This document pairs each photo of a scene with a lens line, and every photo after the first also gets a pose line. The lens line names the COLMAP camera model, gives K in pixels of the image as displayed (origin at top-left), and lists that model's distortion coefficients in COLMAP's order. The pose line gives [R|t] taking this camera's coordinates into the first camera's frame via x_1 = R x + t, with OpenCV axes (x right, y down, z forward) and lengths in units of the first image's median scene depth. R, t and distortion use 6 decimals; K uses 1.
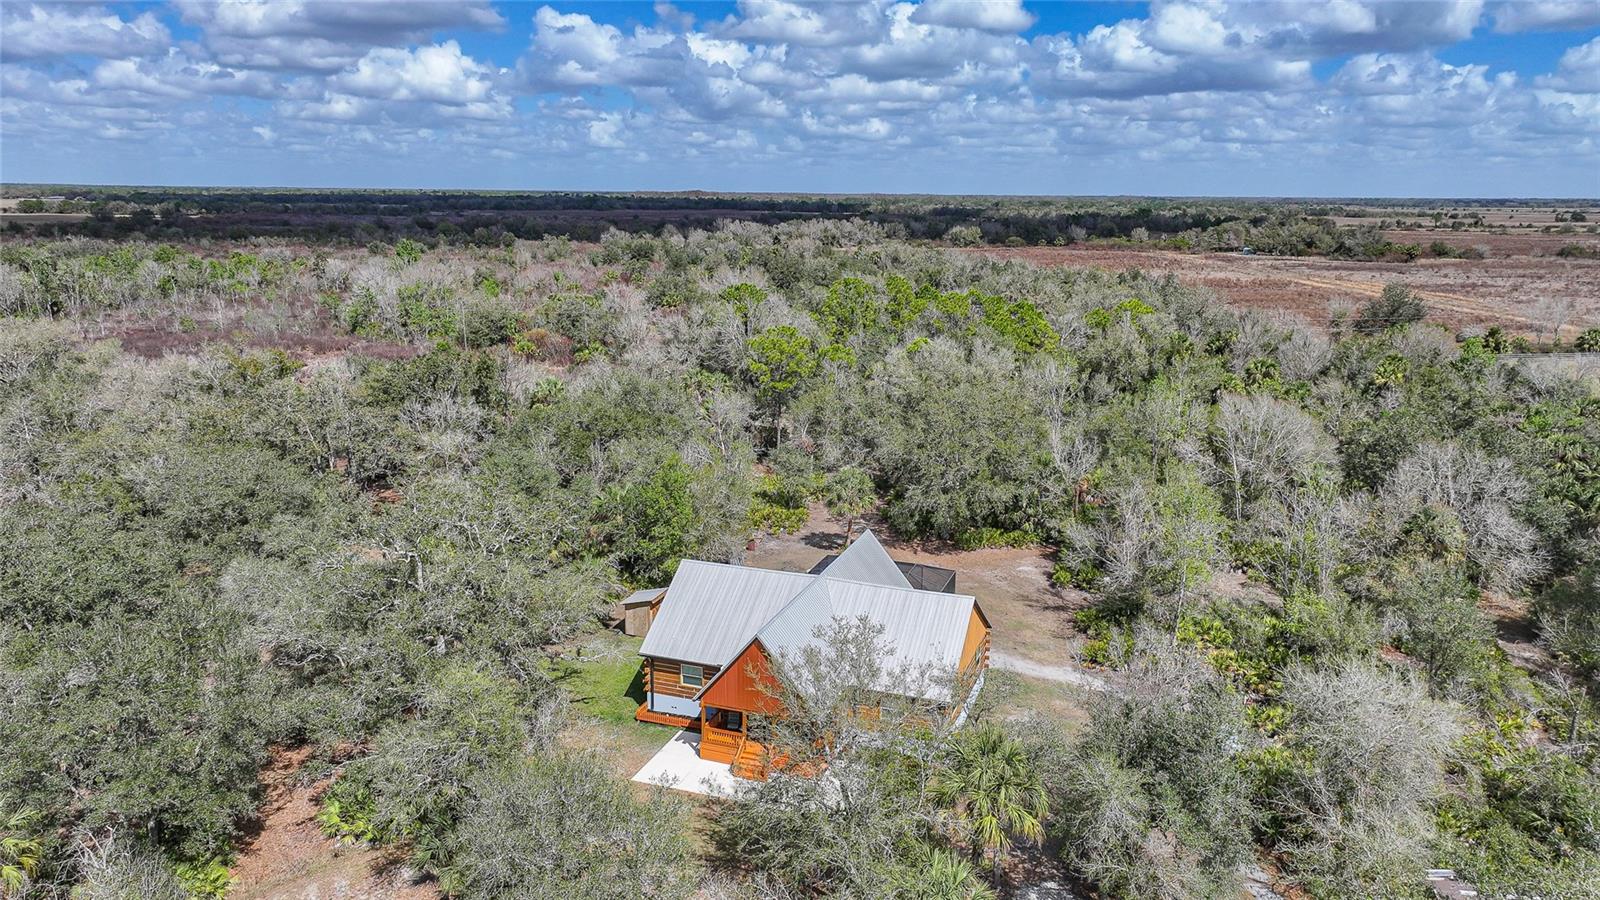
lens RADIAL K [[1124.4, 0, 806.1], [0, 1124.4, 450.0], [0, 0, 1]] dist [-0.003848, 0.018595]
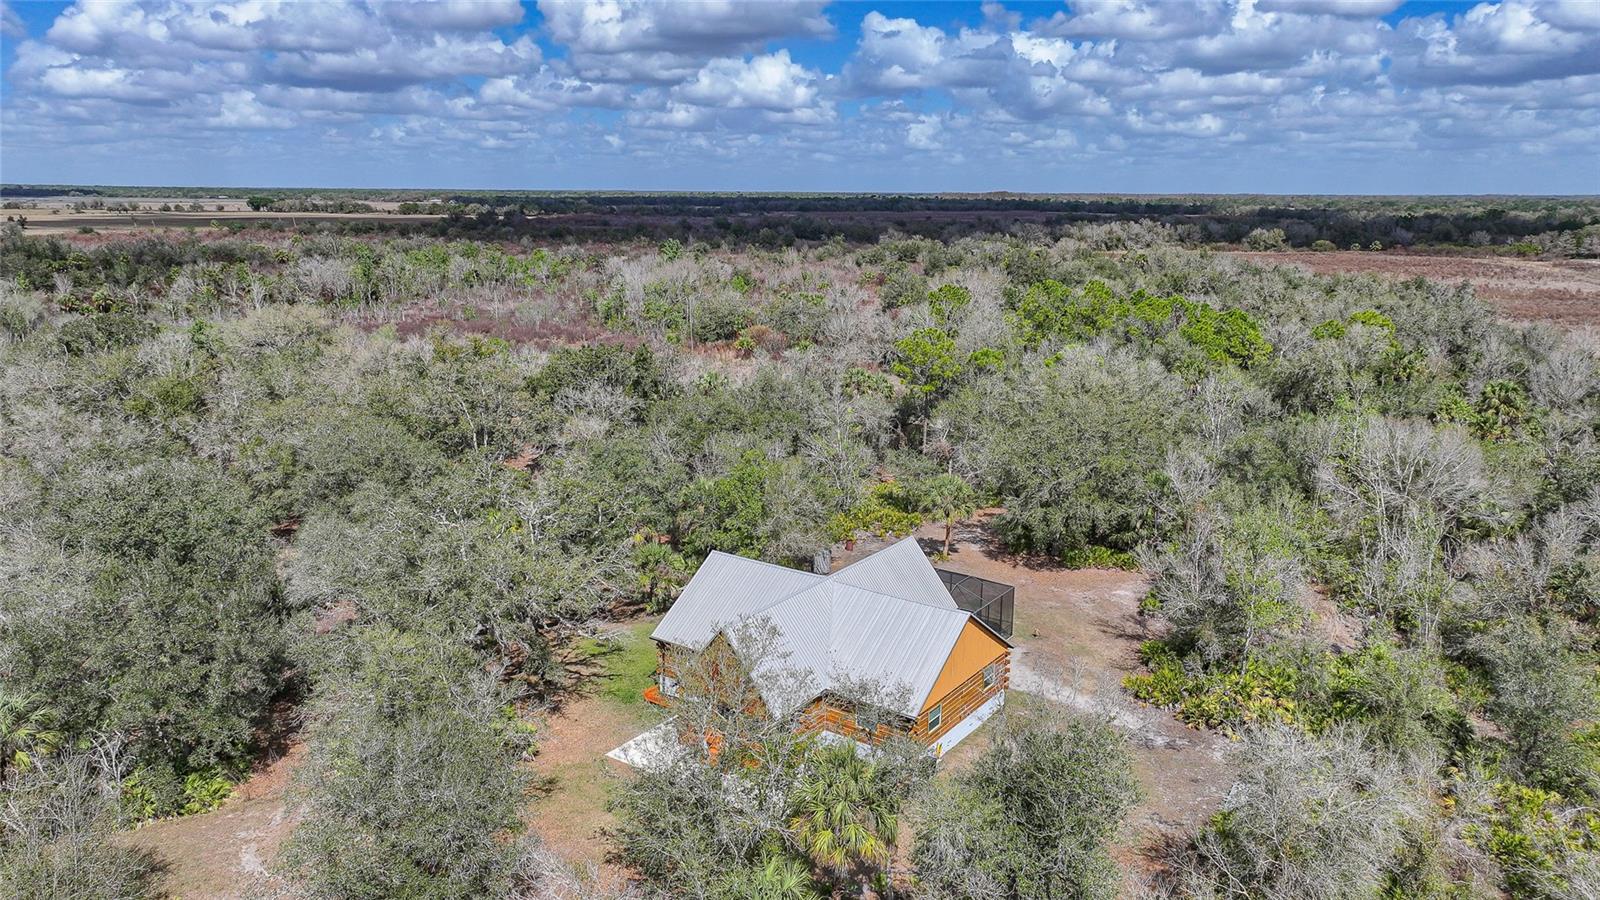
lens RADIAL K [[1124.4, 0, 802.4], [0, 1124.4, 451.0], [0, 0, 1]] dist [-0.003848, 0.018595]
pose [[0.962604, 0.056662, -0.264919, 0.107519], [-0.056735, 0.998362, 0.007382, -0.002569], [0.264903, 0.007925, 0.964242, 0.014409]]
